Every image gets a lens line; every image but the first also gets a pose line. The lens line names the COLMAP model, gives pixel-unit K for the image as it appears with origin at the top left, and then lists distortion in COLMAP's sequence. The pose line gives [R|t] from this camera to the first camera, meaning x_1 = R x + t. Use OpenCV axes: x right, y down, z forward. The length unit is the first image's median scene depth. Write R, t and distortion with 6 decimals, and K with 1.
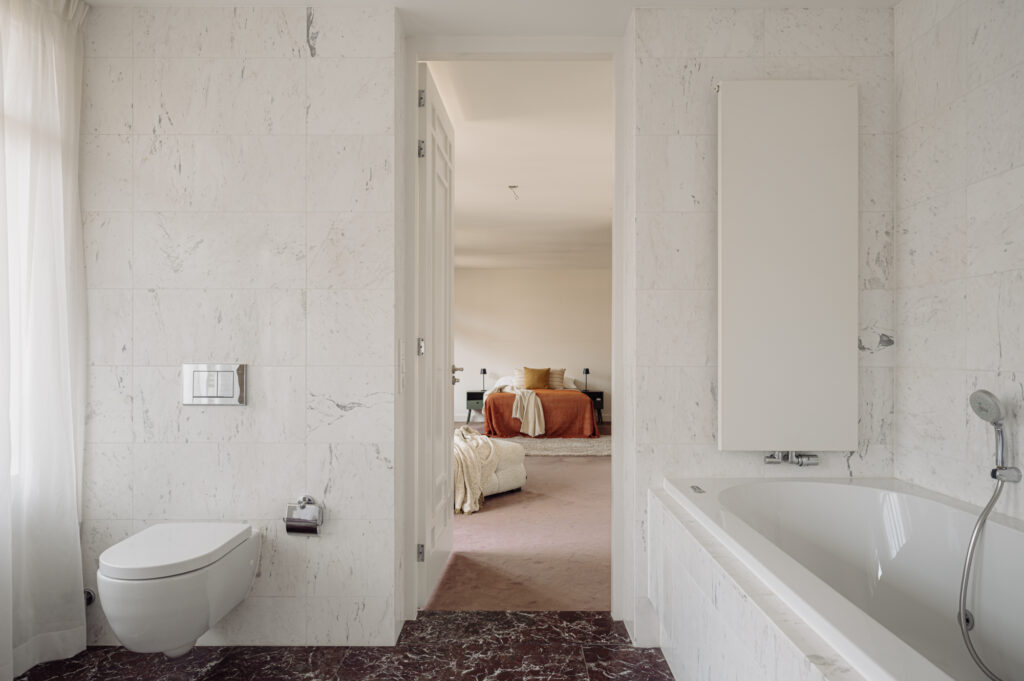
lens RADIAL K [[640.4, 0, 512.2], [0, 640.4, 352.3], [0, 0, 1]] dist [-0.002442, -0.001068]
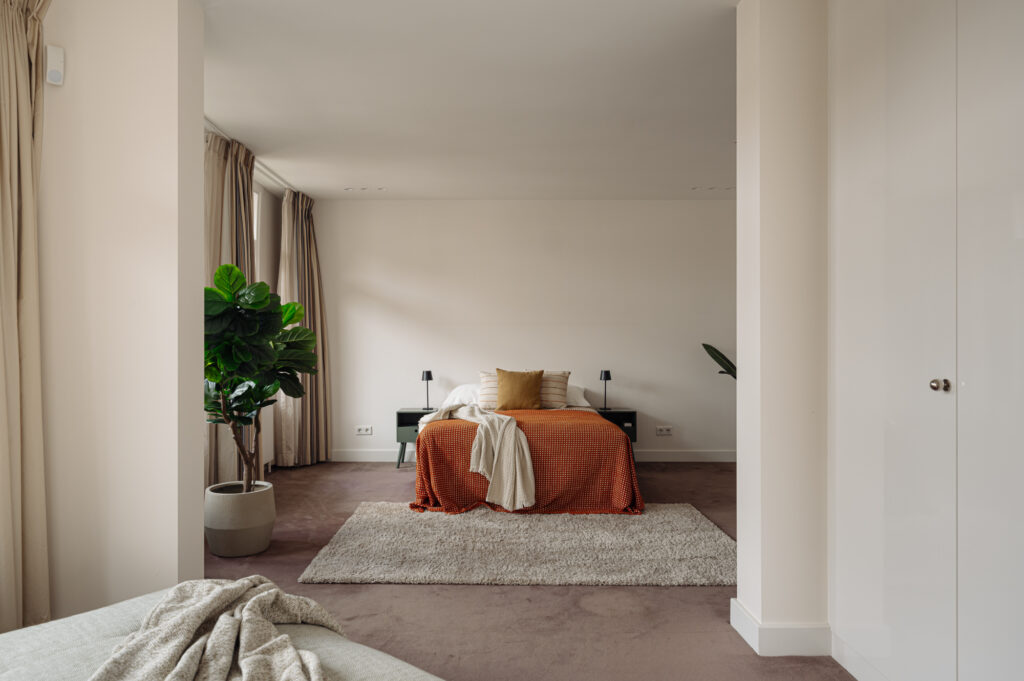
lens RADIAL K [[710.4, 0, 512.0], [0, 710.4, 340.5], [0, 0, 1]] dist [0.000093, -0.000011]
pose [[0.999692, -0.000461, 0.024814, 0.019084], [0.000557, 0.999992, -0.003896, 0.001130], [-0.024812, 0.003909, 0.999684, 0.438222]]
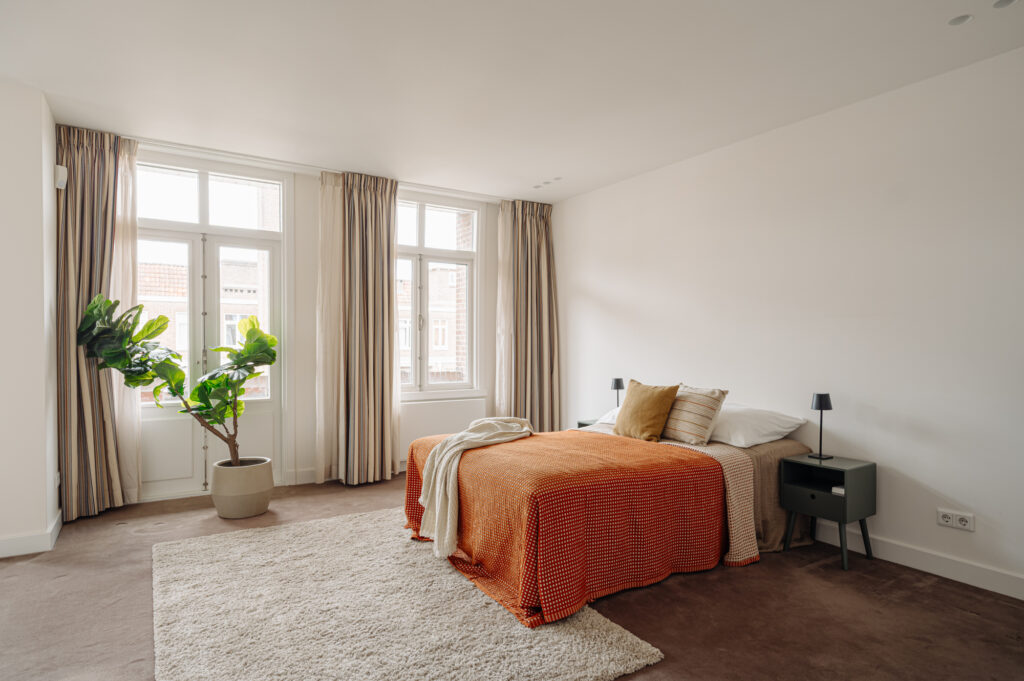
lens RADIAL K [[592.1, 0, 455.0], [0, 592.1, 342.9], [0, 0, 1]] dist [0.001067, -0.000062]
pose [[0.519332, 0.001369, -0.854571, 0.343247], [-0.004011, 0.999992, -0.000836, -0.001039], [0.854563, 0.003862, 0.519333, 0.798144]]
